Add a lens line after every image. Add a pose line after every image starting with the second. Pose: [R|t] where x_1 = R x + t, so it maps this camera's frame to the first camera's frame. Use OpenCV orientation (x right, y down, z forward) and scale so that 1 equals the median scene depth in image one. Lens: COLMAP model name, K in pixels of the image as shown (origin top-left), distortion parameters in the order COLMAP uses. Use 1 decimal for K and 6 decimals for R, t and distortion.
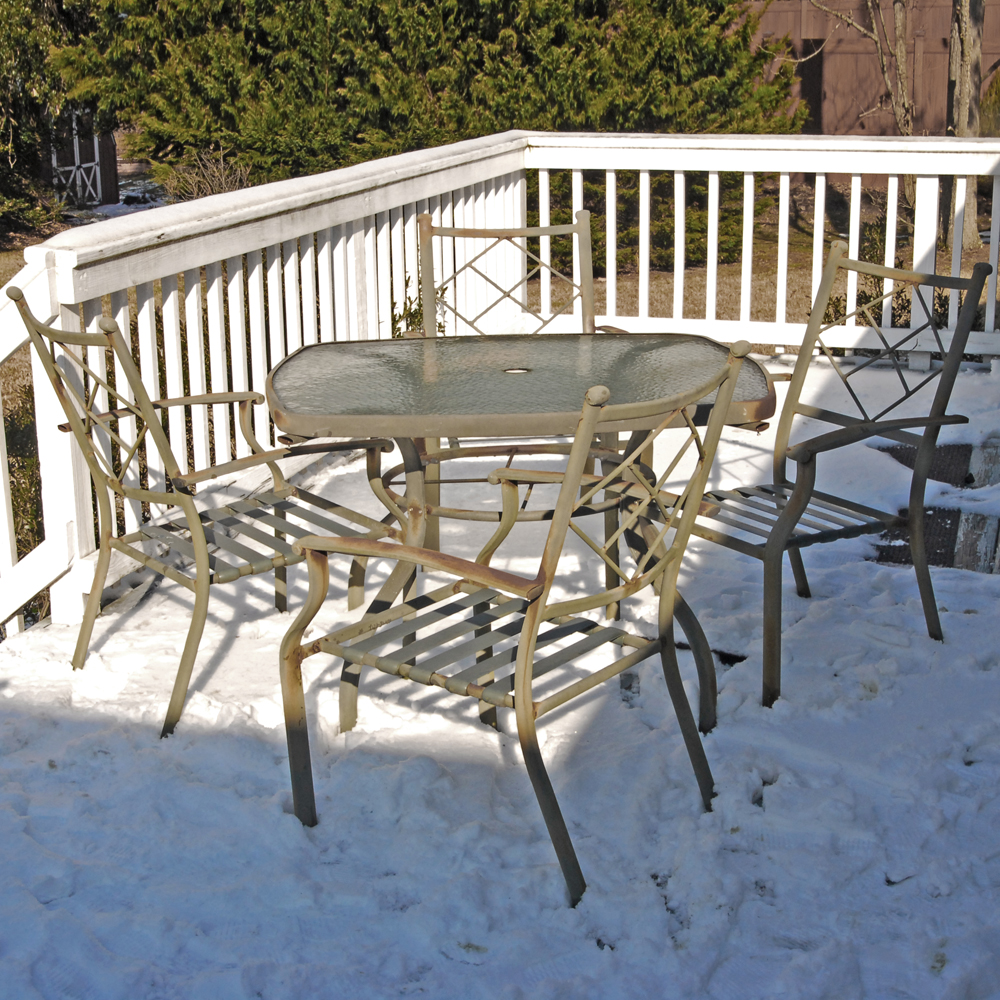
lens RADIAL K [[2252.6, 0, 500.0], [0, 2252.6, 500.0], [0, 0, 1]] dist [-0.036364, -0.136350]
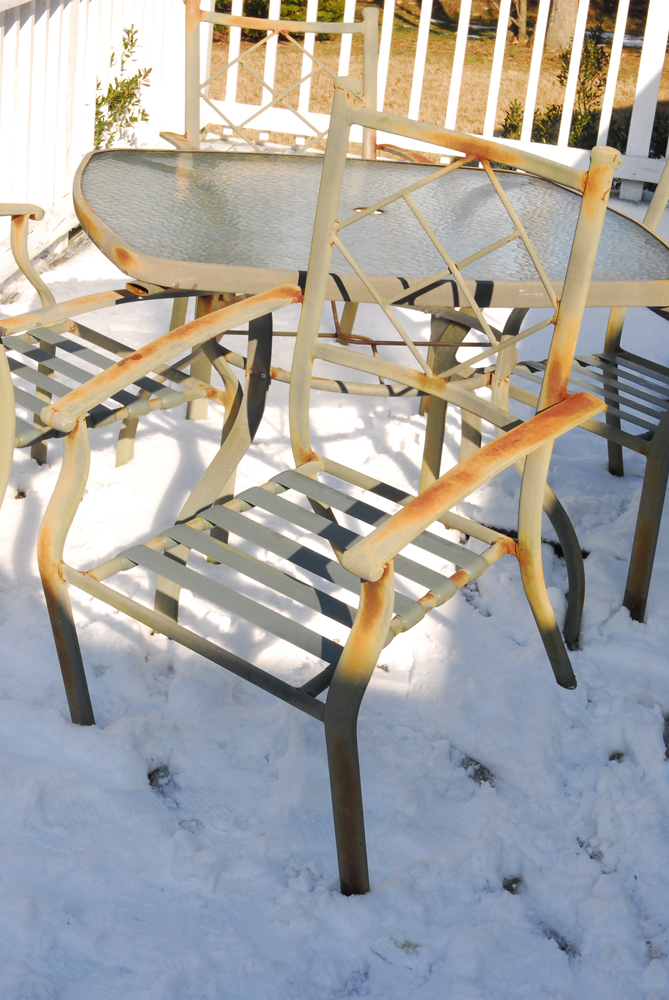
lens RADIAL K [[2138.9, 0, 334.5], [0, 2138.9, 500.0], [0, 0, 1]] dist [-0.045040, 0.181869]
pose [[0.978331, 0.049883, 0.200950, -0.159379], [-0.074329, 0.990463, 0.116005, -0.041094], [-0.193247, -0.128428, 0.972708, 0.202074]]
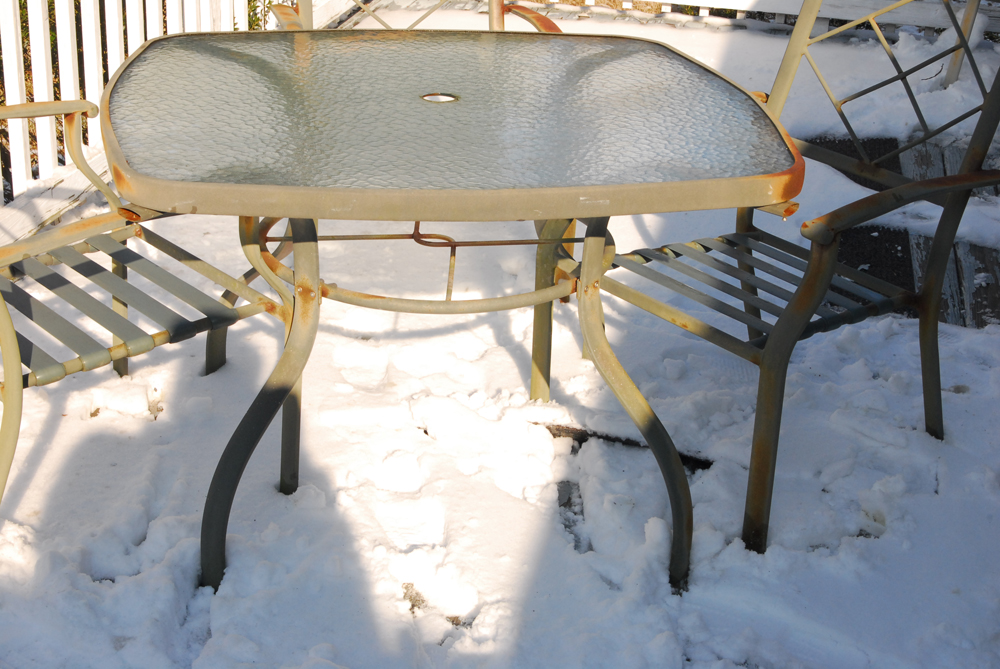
lens RADIAL K [[1808.2, 0, 500.0], [0, 1808.2, 334.5], [0, 0, 1]] dist [0.013559, -0.093679]
pose [[0.993122, 0.016284, 0.115942, -0.040908], [-0.034680, 0.986756, 0.158464, -0.074537], [-0.111826, -0.161395, 0.980534, 0.385012]]
